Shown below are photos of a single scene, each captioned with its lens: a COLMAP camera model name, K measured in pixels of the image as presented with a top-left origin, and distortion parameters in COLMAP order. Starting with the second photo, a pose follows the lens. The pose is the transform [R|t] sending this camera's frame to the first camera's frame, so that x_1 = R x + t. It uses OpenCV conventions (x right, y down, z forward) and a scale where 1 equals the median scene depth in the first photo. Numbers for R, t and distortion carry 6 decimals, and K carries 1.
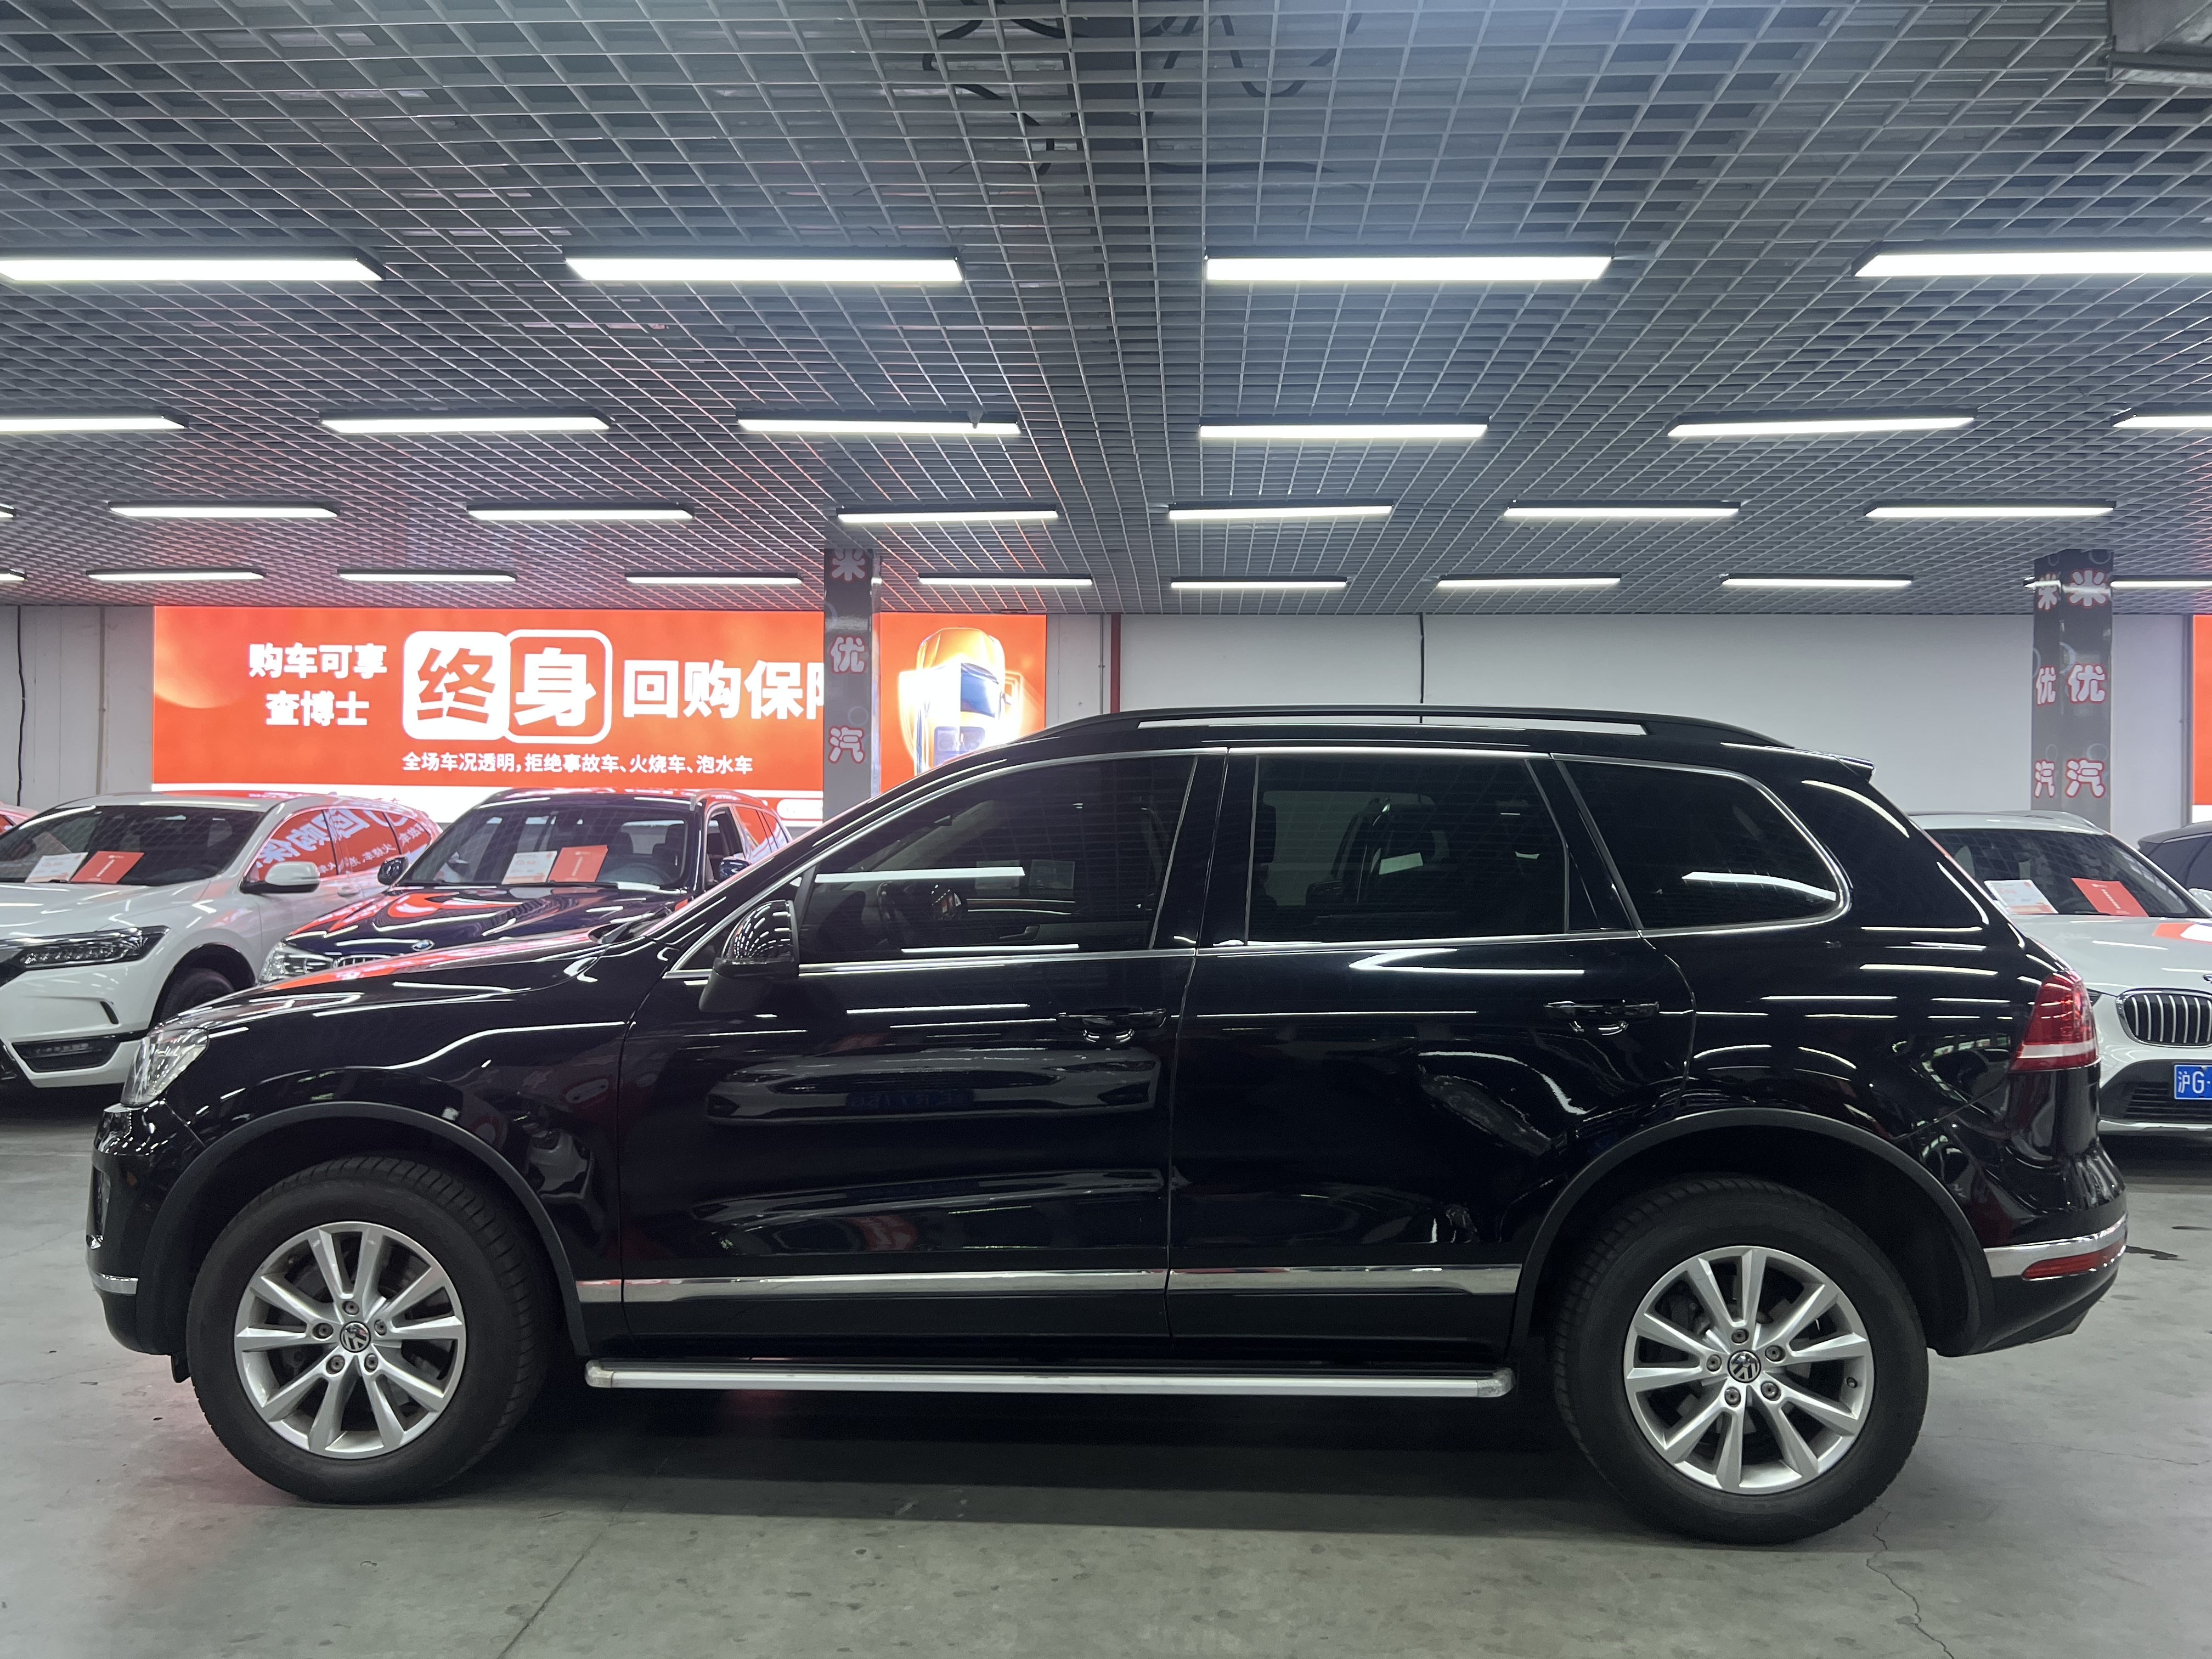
lens RADIAL K [[1719.1, 0, 1104.2], [0, 1719.1, 815.3], [0, 0, 1]] dist [0.057156, -0.064653]
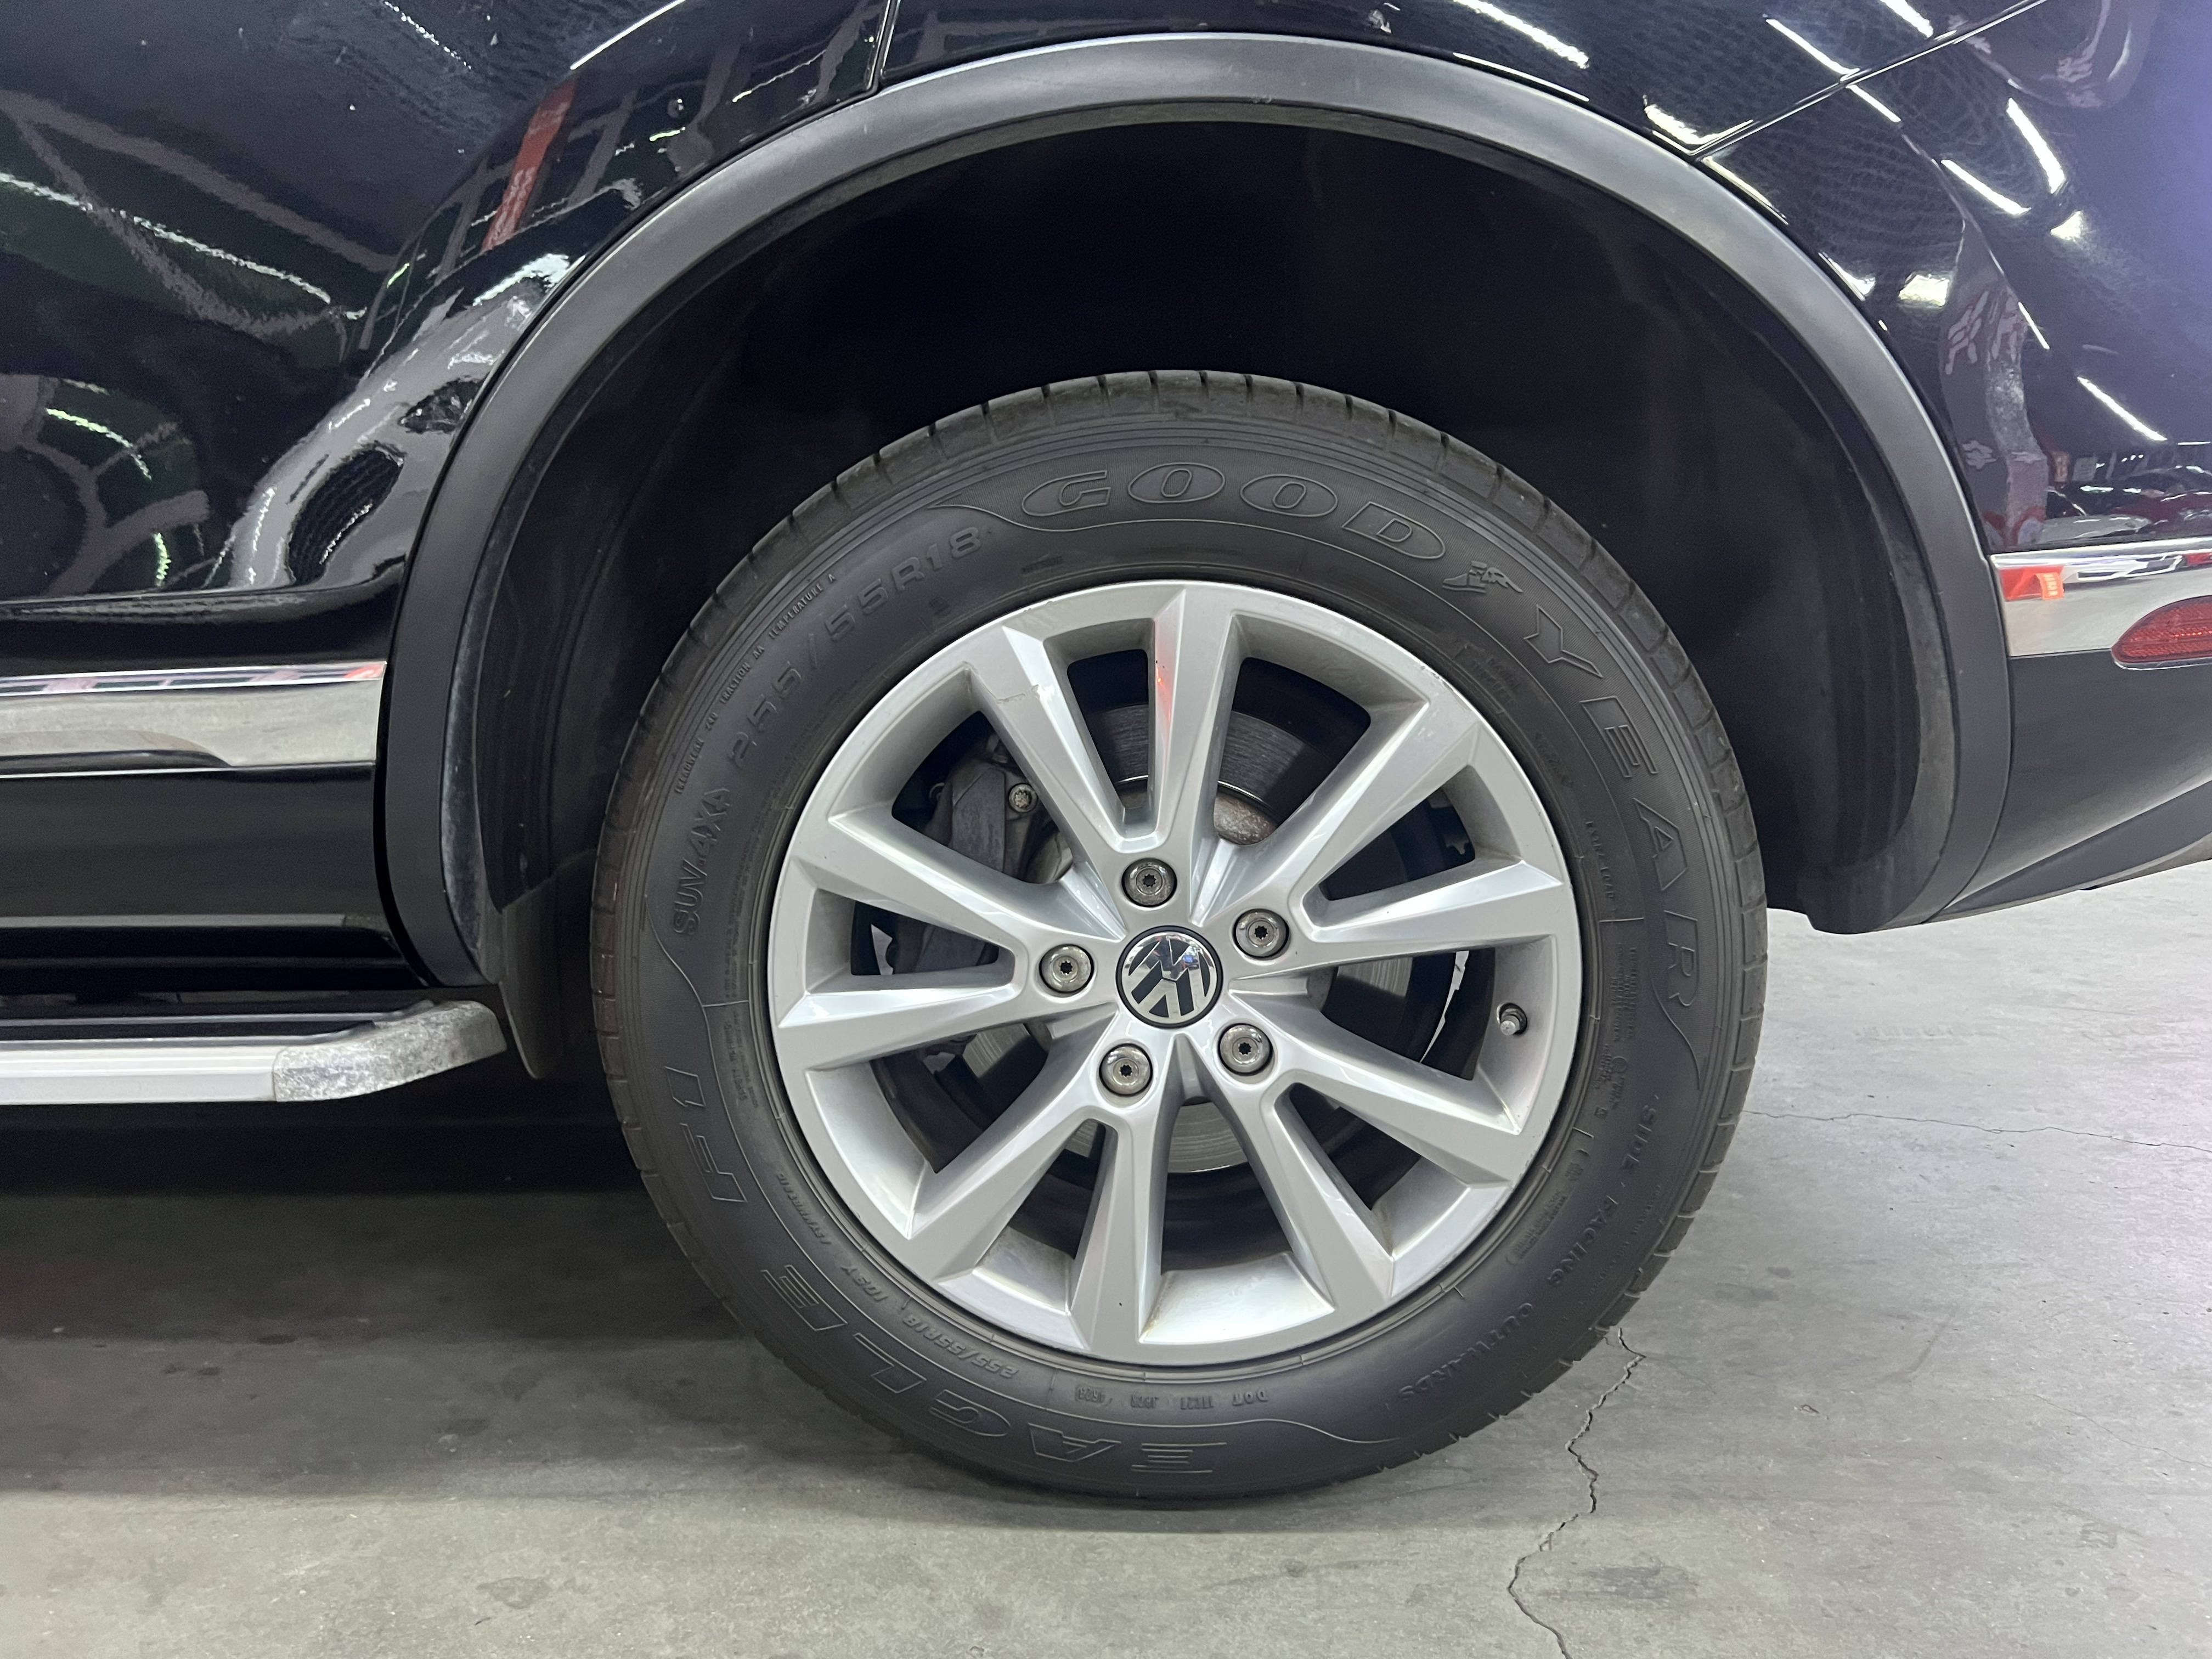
lens RADIAL K [[1719.1, 0, 1102.7], [0, 1719.1, 833.8], [0, 0, 1]] dist [0.057156, -0.064653]
pose [[0.999761, -0.020251, 0.008232, 0.356157], [0.017878, 0.974162, 0.225144, 0.224712], [-0.012578, -0.224943, 0.974291, 0.711988]]
